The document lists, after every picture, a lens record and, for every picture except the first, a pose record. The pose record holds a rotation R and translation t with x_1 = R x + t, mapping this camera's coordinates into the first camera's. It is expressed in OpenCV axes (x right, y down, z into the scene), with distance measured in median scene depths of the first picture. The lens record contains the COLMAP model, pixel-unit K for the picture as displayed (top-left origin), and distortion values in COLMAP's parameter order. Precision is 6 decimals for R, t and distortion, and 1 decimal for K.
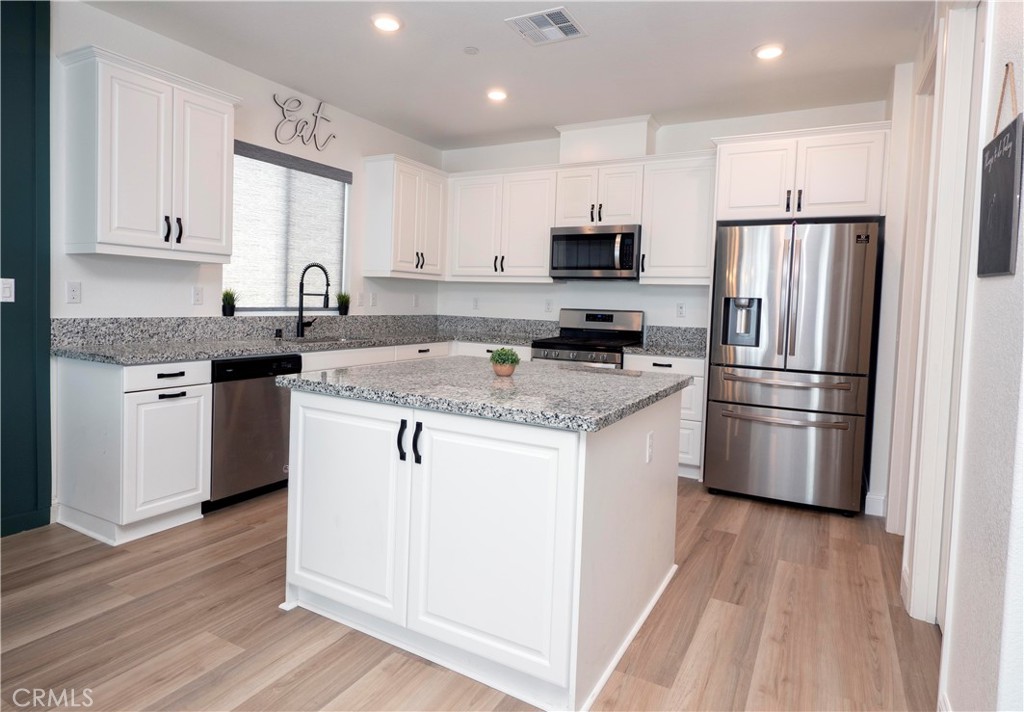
lens RADIAL K [[584.9, 0, 511.2], [0, 584.9, 318.4], [0, 0, 1]] dist [0.001891, 0.000238]
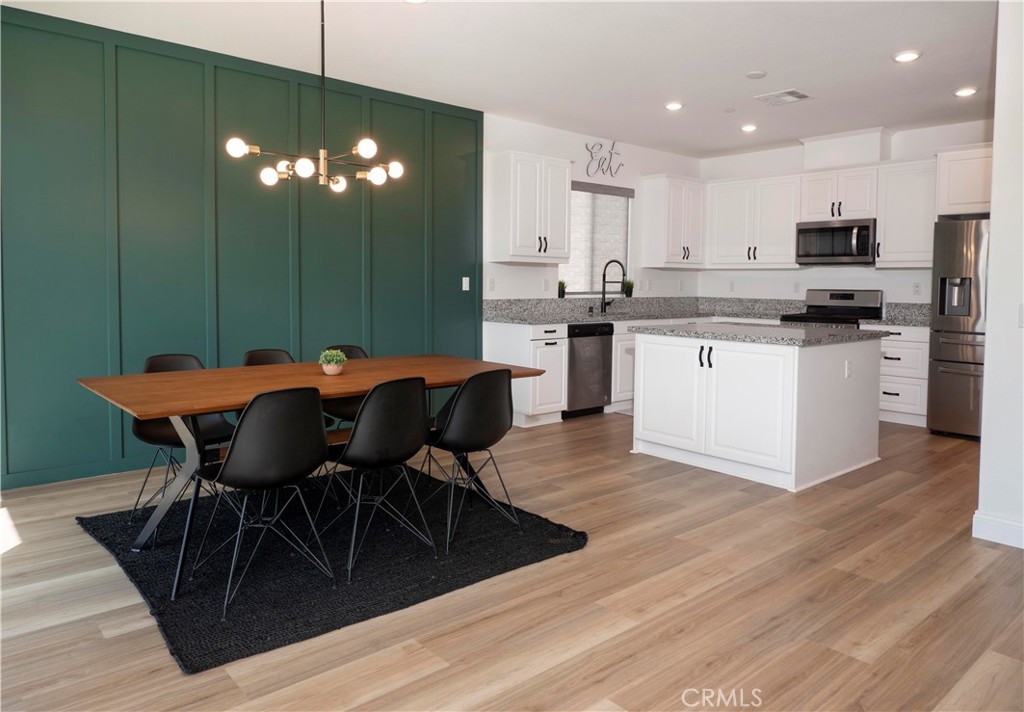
lens RADIAL K [[712.8, 0, 517.9], [0, 712.8, 301.8], [0, 0, 1]] dist [-0.000181, 0.000542]
pose [[0.943199, -0.012332, -0.332000, 0.013057], [0.009895, 0.999910, -0.009032, 0.018800], [0.332082, 0.005234, 0.943236, -0.663570]]
